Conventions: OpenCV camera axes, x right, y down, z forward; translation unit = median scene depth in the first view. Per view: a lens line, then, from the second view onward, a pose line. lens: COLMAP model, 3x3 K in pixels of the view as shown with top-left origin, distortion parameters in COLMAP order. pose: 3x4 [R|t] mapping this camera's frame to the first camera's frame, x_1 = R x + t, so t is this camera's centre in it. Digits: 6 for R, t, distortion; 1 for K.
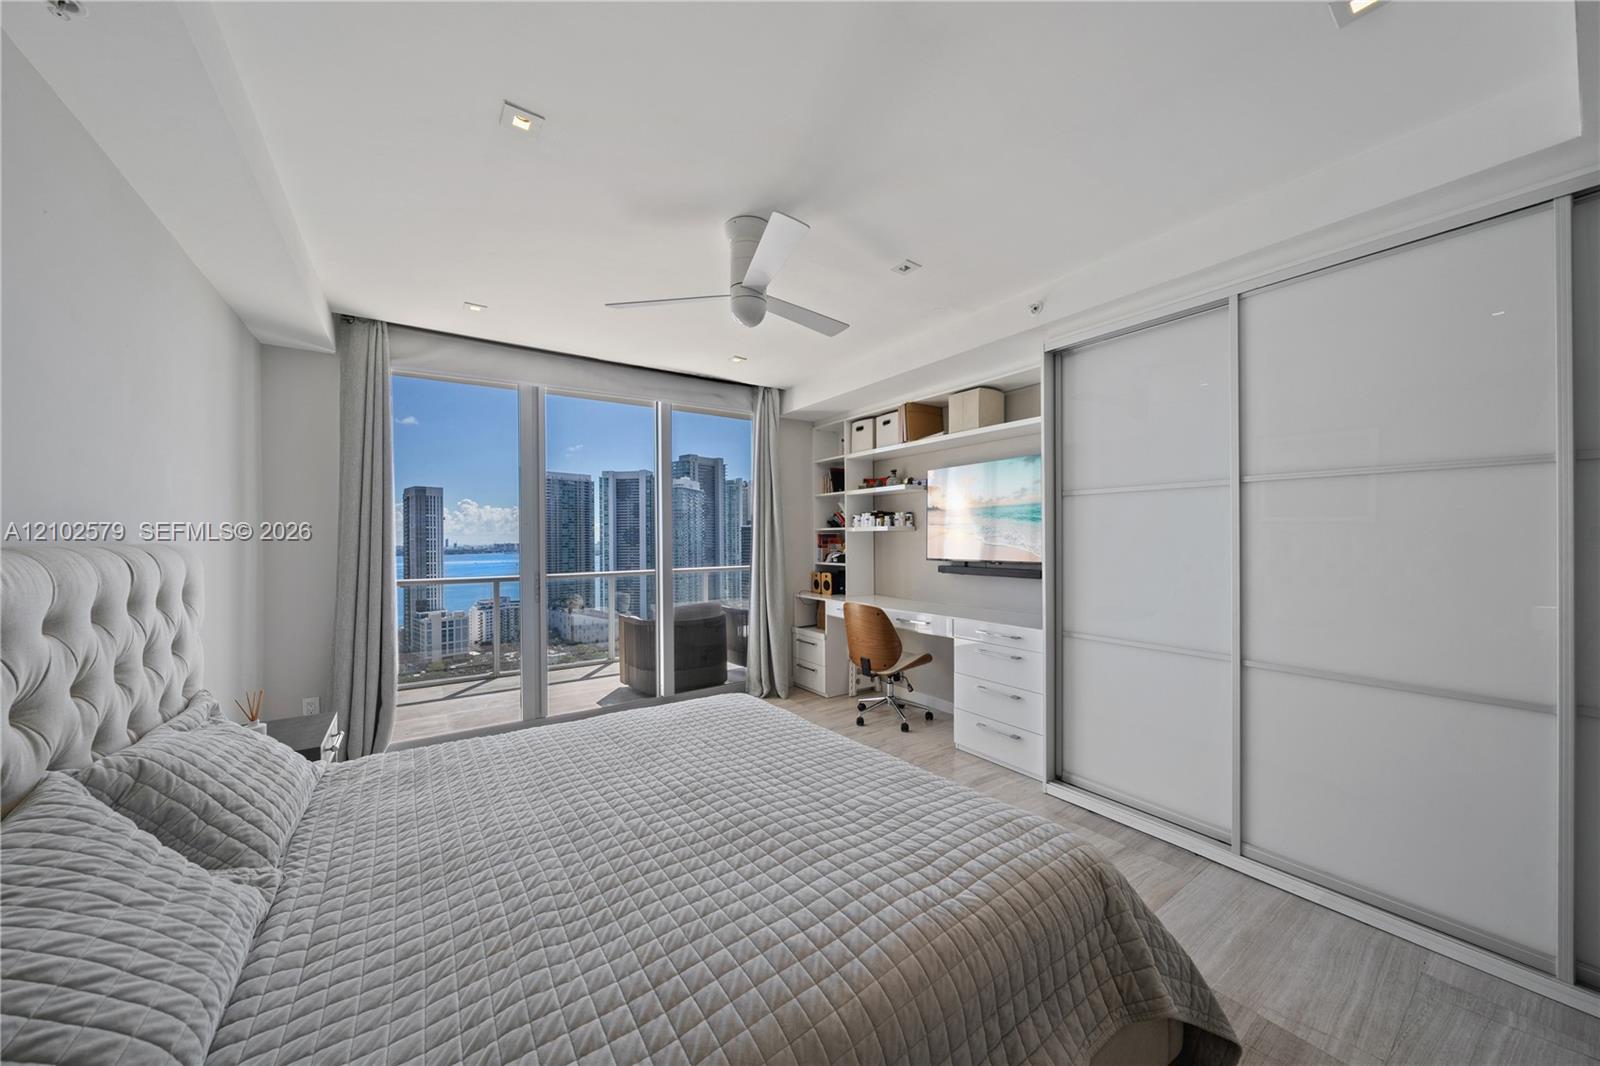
lens RADIAL K [[550.9, 0, 795.2], [0, 550.9, 536.9], [0, 0, 1]] dist [-0.000760, -0.000034]
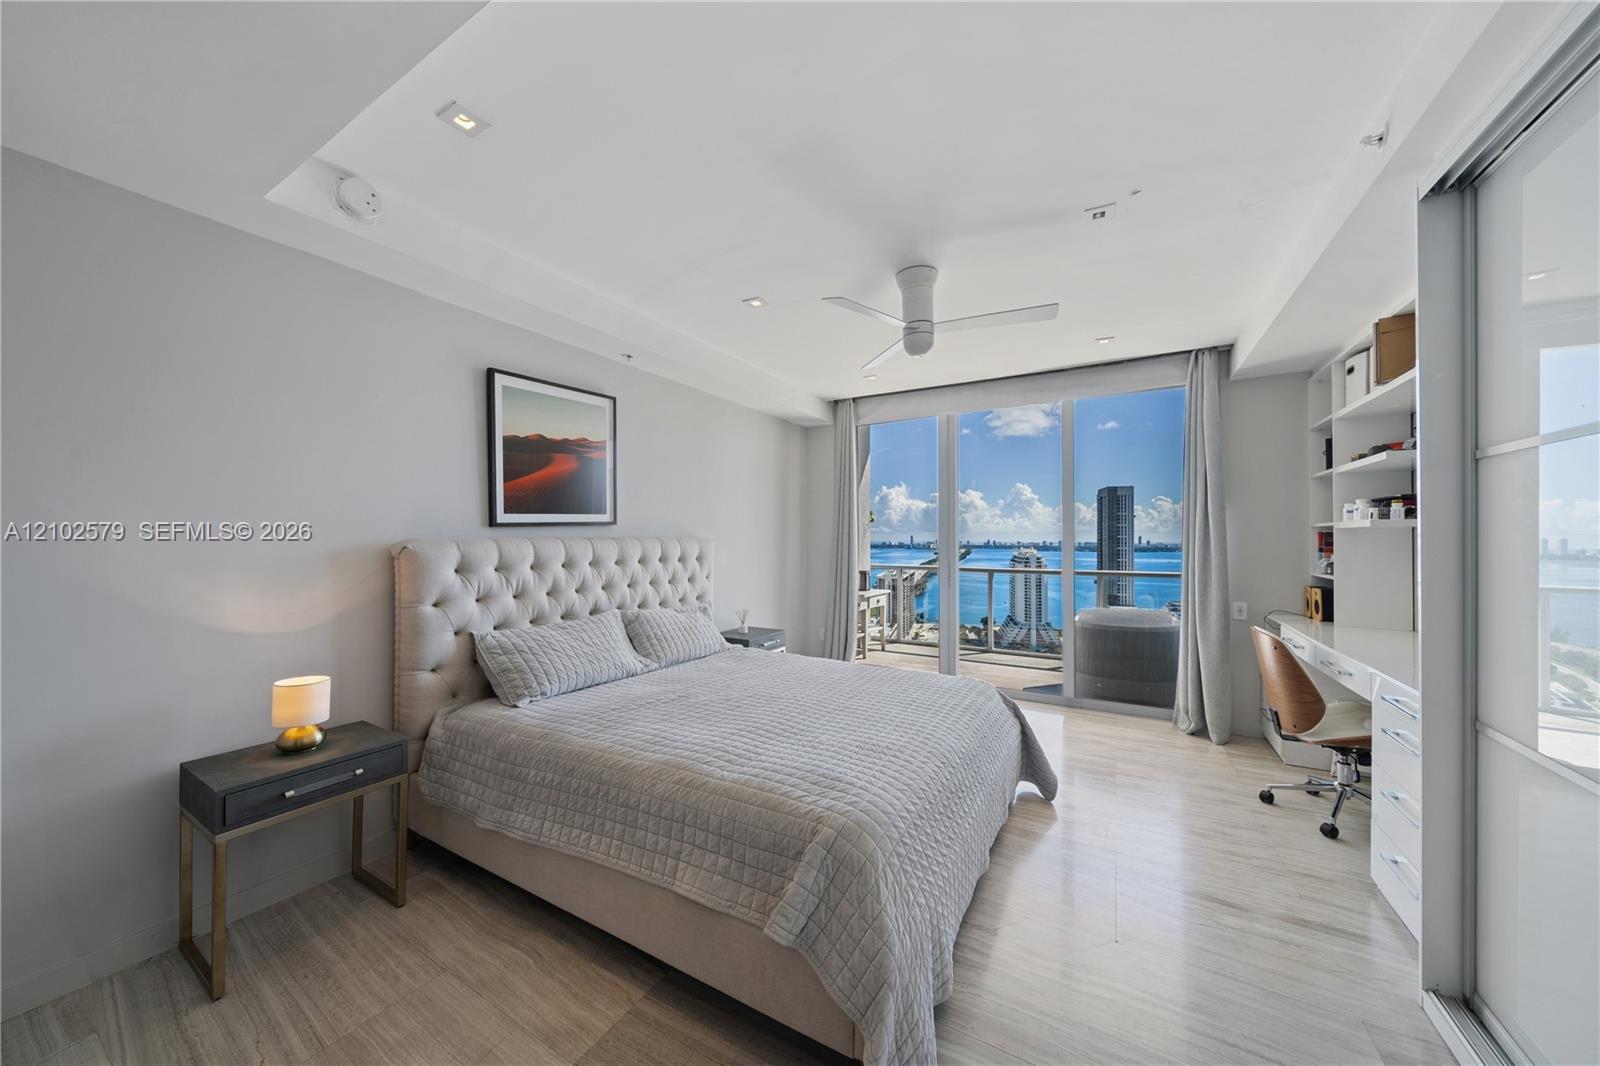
lens RADIAL K [[554.7, 0, 796.9], [0, 554.7, 535.2], [0, 0, 1]] dist [-0.000458, -0.000011]
pose [[0.427921, 0.004399, -0.903805, 0.420706], [-0.003305, 0.999989, 0.003303, -0.001158], [0.903810, 0.001574, 0.427931, 0.125382]]
